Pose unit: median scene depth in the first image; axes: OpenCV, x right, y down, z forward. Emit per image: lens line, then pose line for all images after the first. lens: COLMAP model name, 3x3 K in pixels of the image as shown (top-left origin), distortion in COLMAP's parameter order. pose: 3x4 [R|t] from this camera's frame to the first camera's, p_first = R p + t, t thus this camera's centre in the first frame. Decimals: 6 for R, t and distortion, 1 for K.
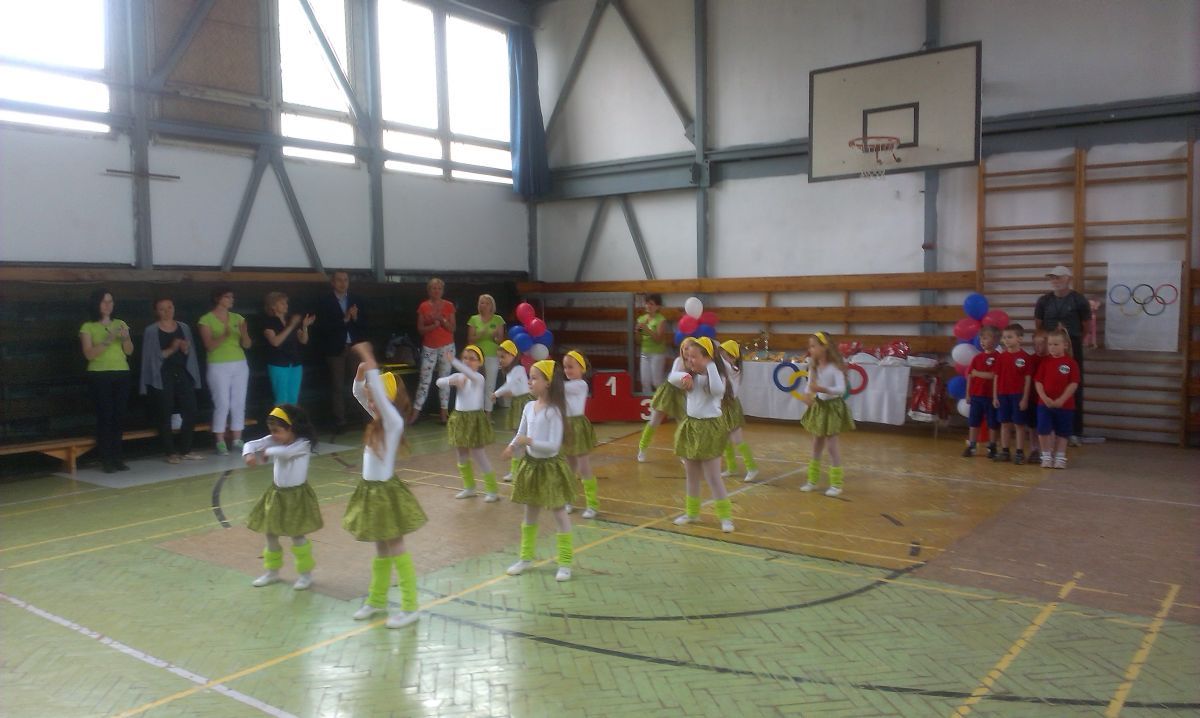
lens RADIAL K [[950.5, 0, 597.3], [0, 950.5, 362.9], [0, 0, 1]] dist [0.146553, -0.257620]
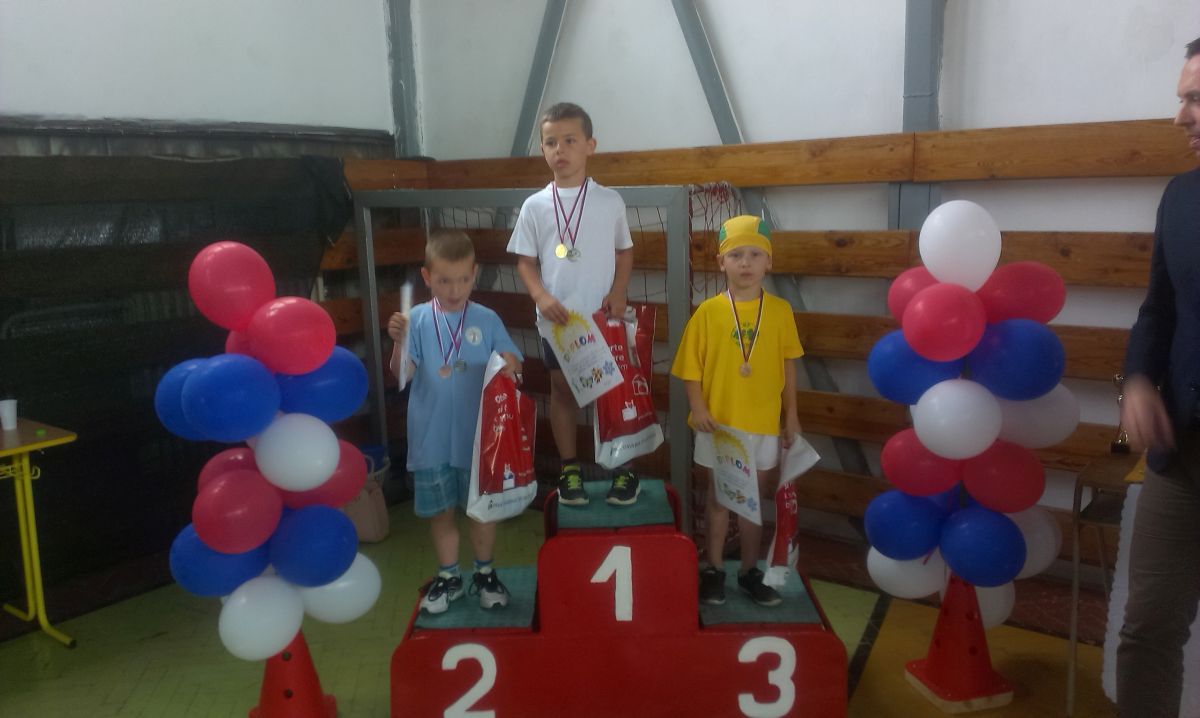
lens RADIAL K [[962.3, 0, 591.0], [0, 962.3, 353.6], [0, 0, 1]] dist [0.131525, -0.223198]
pose [[0.999856, -0.007087, -0.015423, 0.015797], [0.008516, 0.995475, 0.094637, -0.061667], [0.014682, -0.094754, 0.995392, 0.850145]]
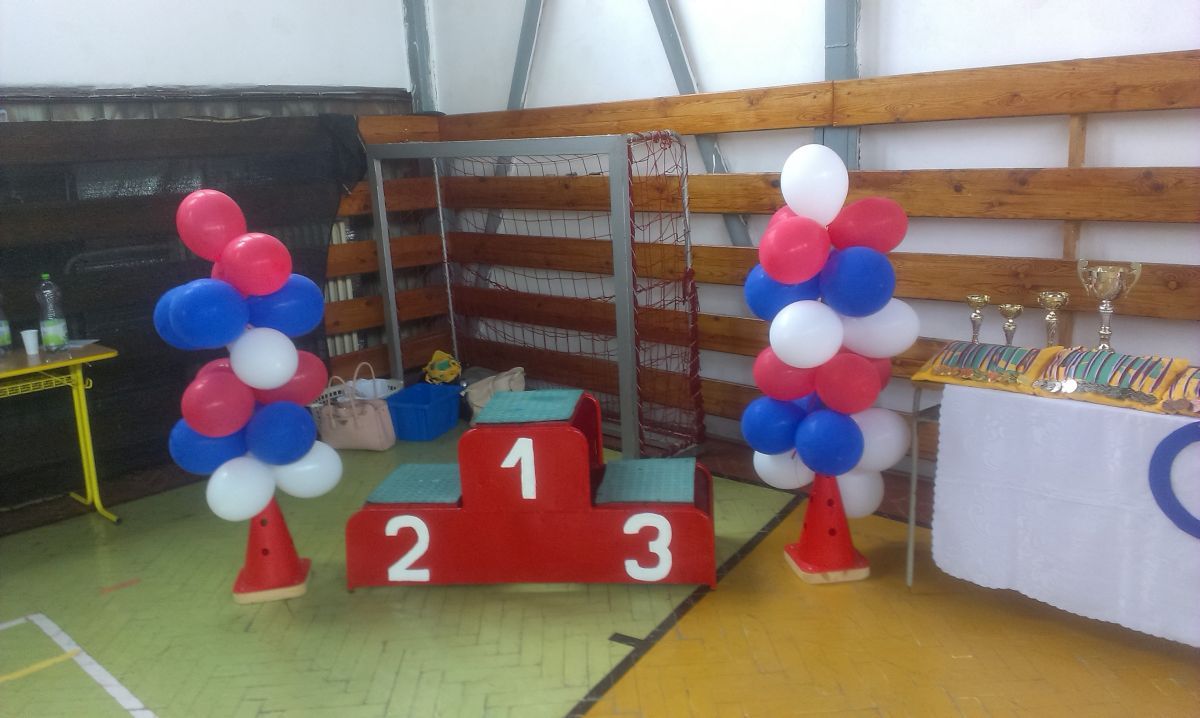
lens RADIAL K [[962.3, 0, 591.0], [0, 962.3, 353.6], [0, 0, 1]] dist [0.131525, -0.223198]
pose [[0.992507, -0.005295, -0.122072, 0.080944], [0.023166, 0.989094, 0.145449, -0.058056], [0.119971, -0.147187, 0.981806, 0.800122]]
